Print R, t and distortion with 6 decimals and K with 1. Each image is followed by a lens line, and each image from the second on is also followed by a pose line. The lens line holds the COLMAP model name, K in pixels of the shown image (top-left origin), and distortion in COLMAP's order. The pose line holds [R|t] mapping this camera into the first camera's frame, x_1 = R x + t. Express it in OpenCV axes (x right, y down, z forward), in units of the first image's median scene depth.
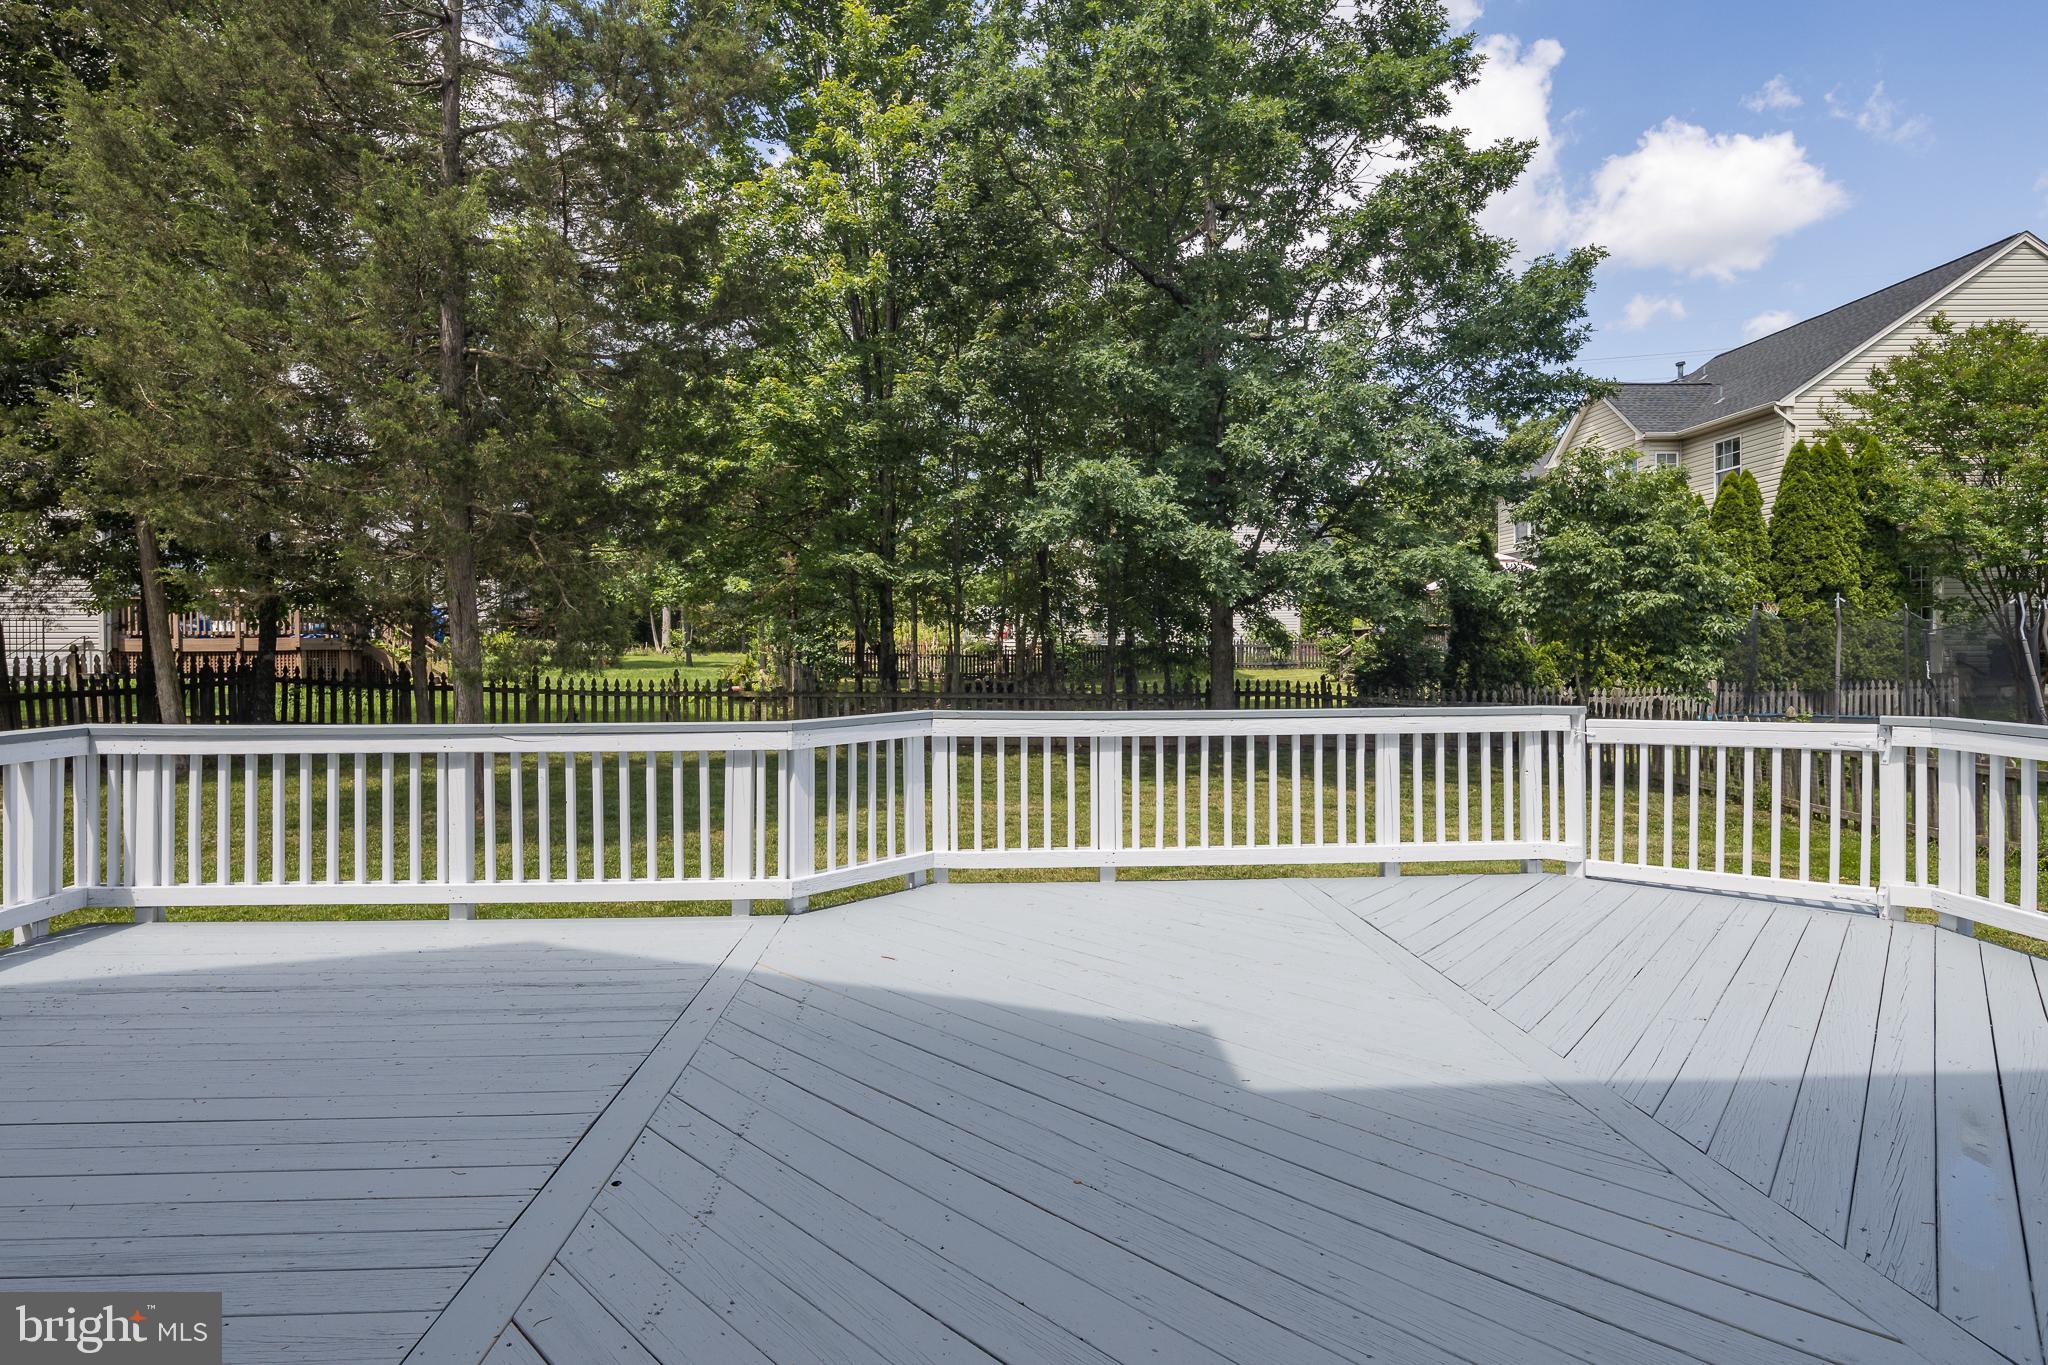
lens RADIAL K [[998.8, 0, 1028.9], [0, 998.8, 656.5], [0, 0, 1]] dist [0.008769, -0.003429]
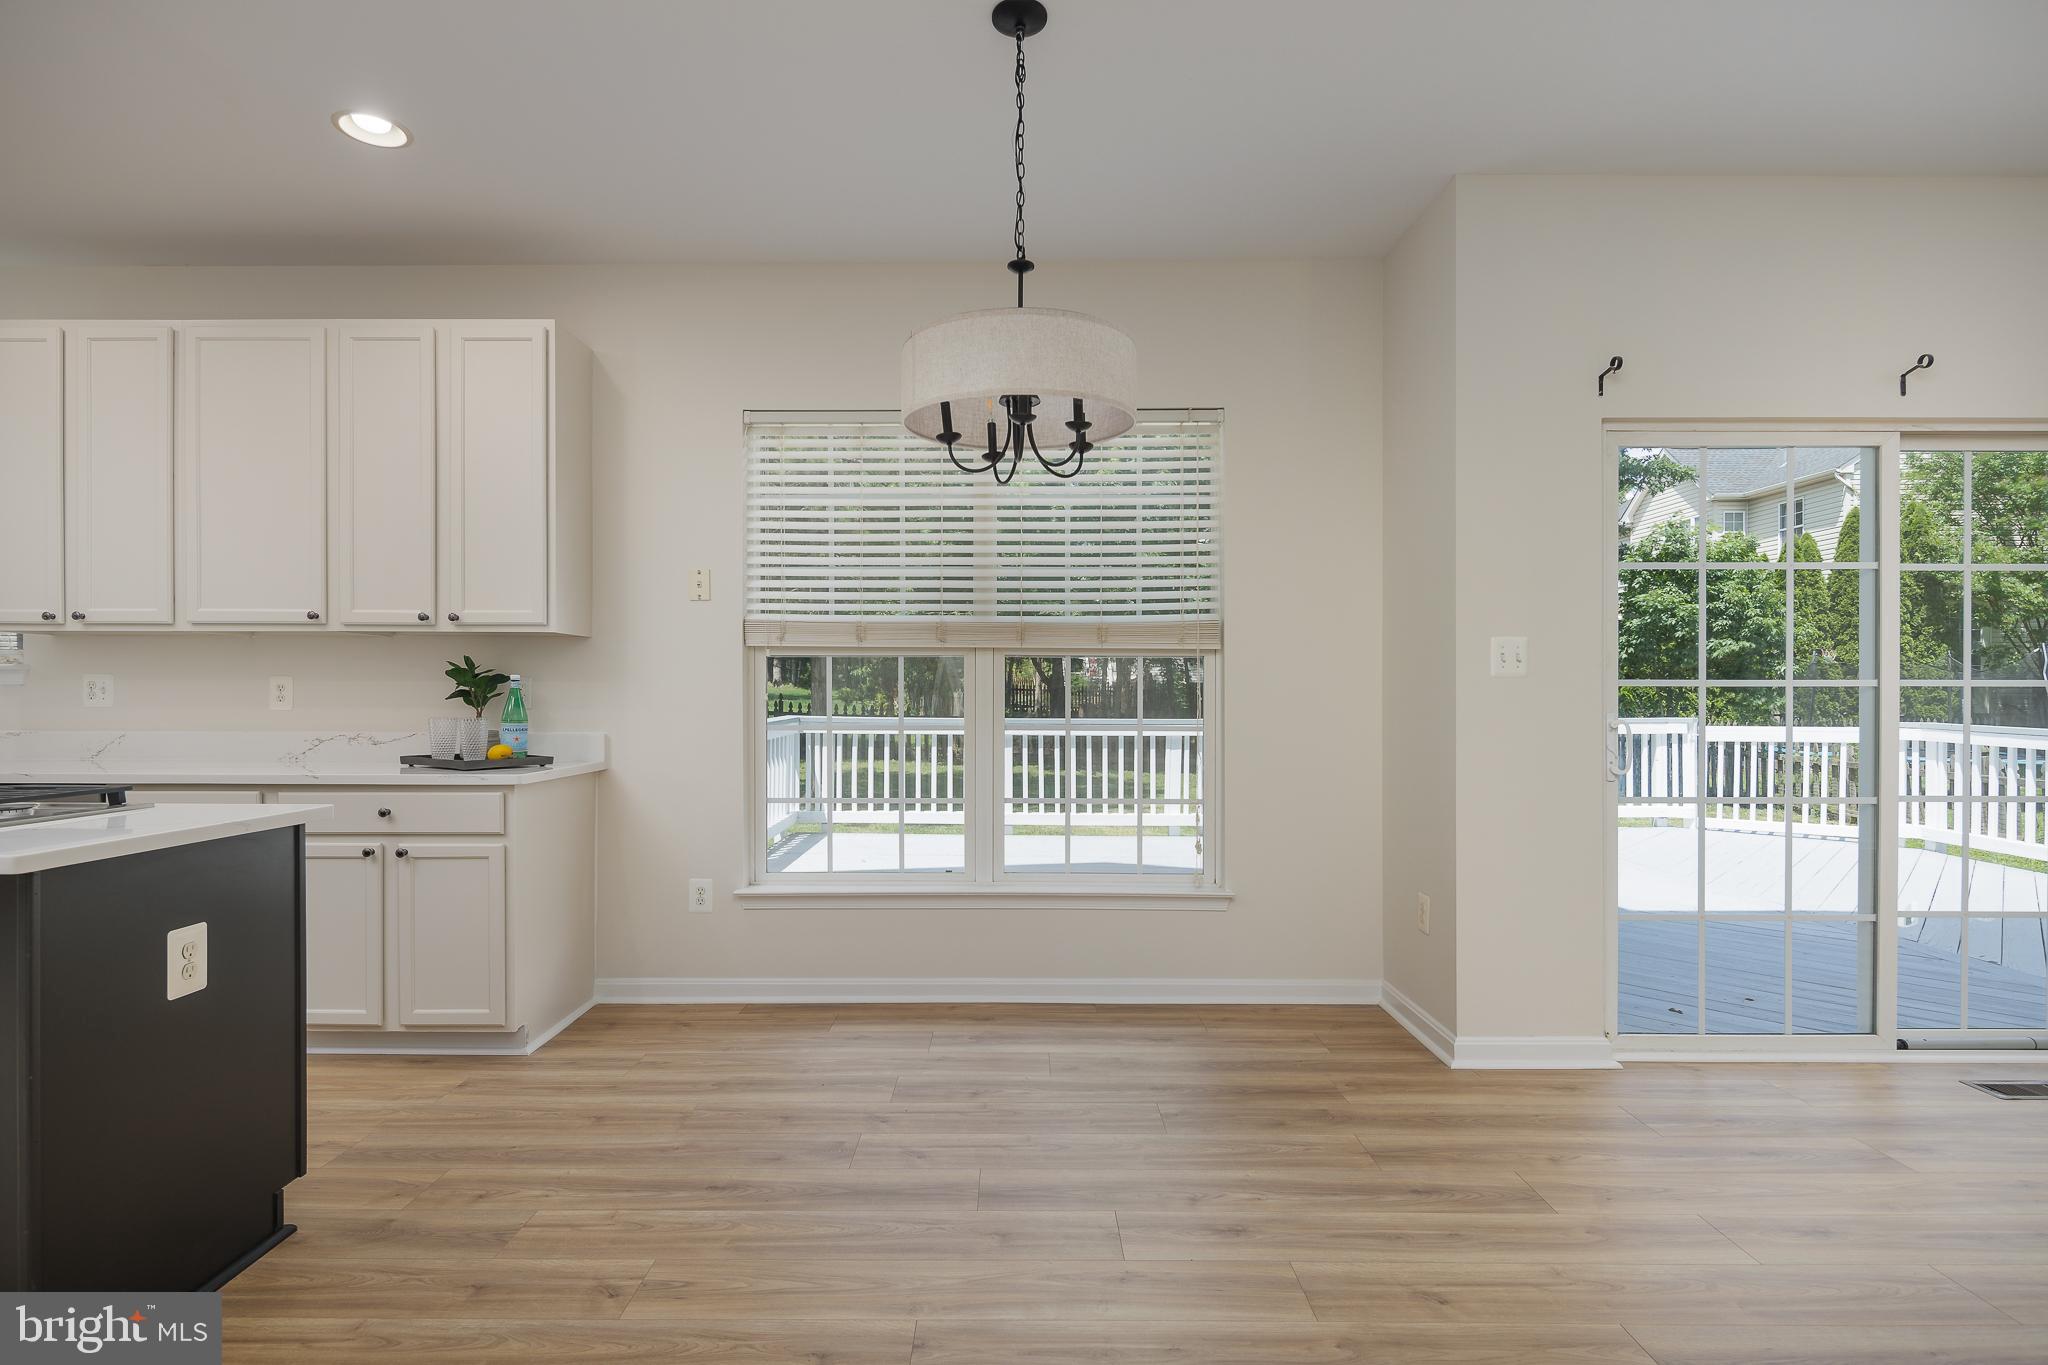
lens RADIAL K [[998.8, 0, 1014.2], [0, 998.8, 694.5], [0, 0, 1]] dist [0.008769, -0.003429]
pose [[0.998802, 0.007333, -0.048385, -0.174813], [-0.007414, 0.999971, -0.001484, 0.009544], [0.048373, 0.001840, 0.998828, -0.245896]]
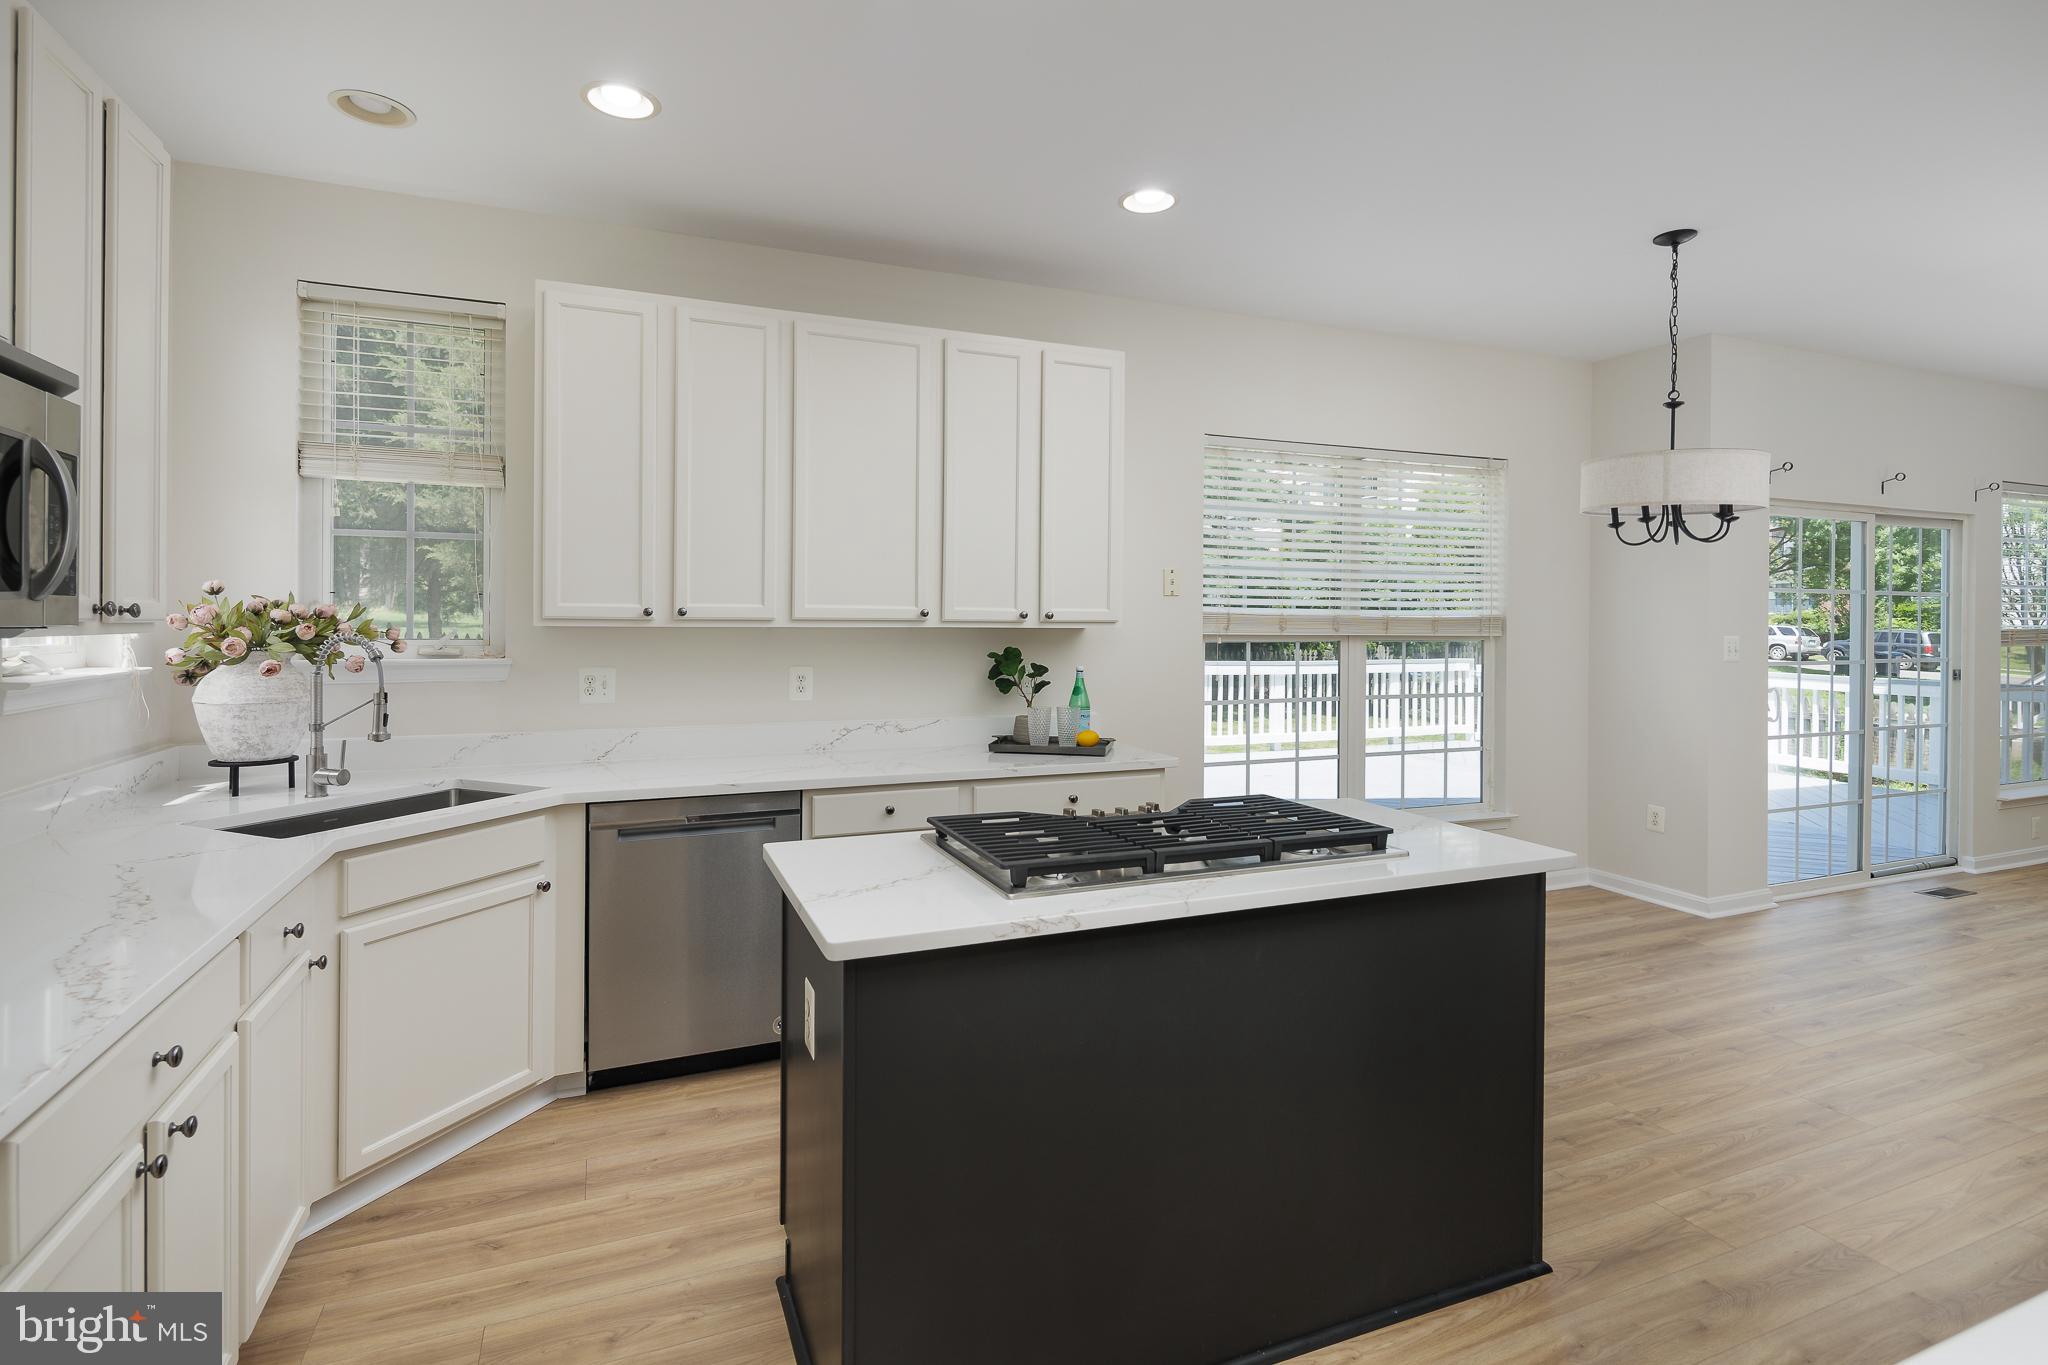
lens RADIAL K [[998.8, 0, 1002.3], [0, 998.8, 636.1], [0, 0, 1]] dist [0.008769, -0.003429]
pose [[0.935930, 0.005405, 0.352144, -0.450897], [-0.005974, 0.999982, 0.000528, -0.004113], [-0.352135, -0.002597, 0.935945, -0.251296]]
